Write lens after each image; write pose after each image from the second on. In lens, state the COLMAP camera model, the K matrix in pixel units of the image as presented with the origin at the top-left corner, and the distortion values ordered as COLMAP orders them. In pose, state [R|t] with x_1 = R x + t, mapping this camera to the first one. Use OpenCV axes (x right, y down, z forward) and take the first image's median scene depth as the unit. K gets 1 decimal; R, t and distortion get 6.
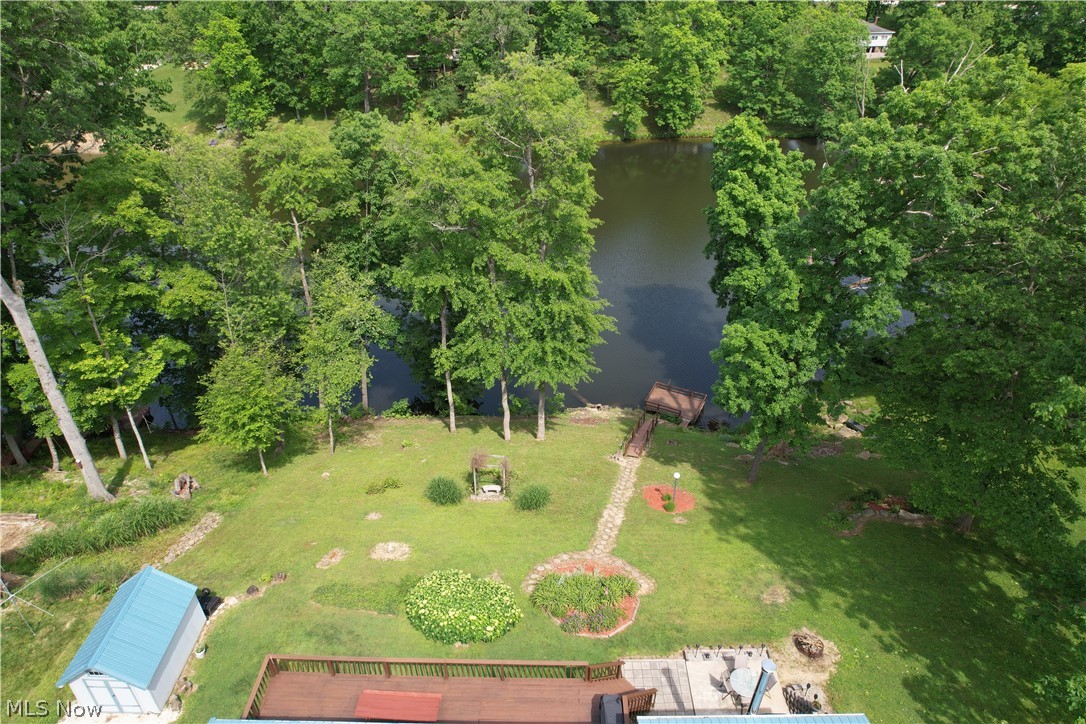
lens RADIAL K [[685.7, 0, 543.0], [0, 685.7, 362.0], [0, 0, 1]] dist [-0.071452, 0.049671]
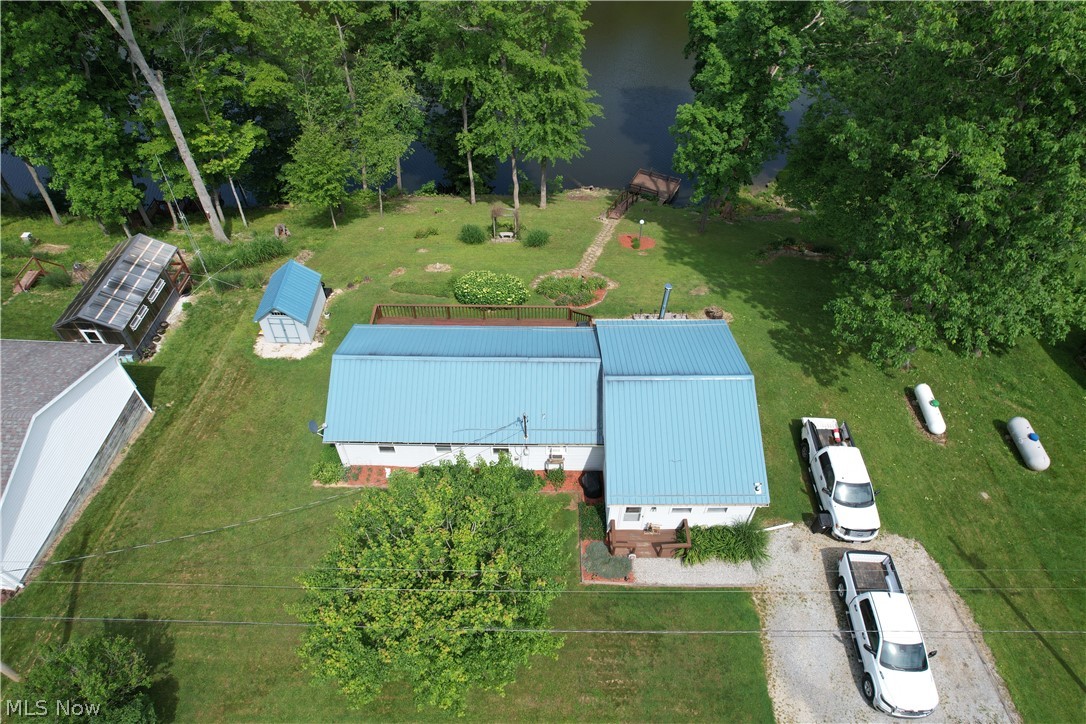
lens RADIAL K [[685.7, 0, 543.0], [0, 685.7, 362.0], [0, 0, 1]] dist [-0.071452, 0.049671]
pose [[0.999980, 0.000402, -0.006240, 0.005968], [0.001187, 0.967599, 0.252488, 0.084736], [0.006139, -0.252491, 0.967580, -0.365688]]
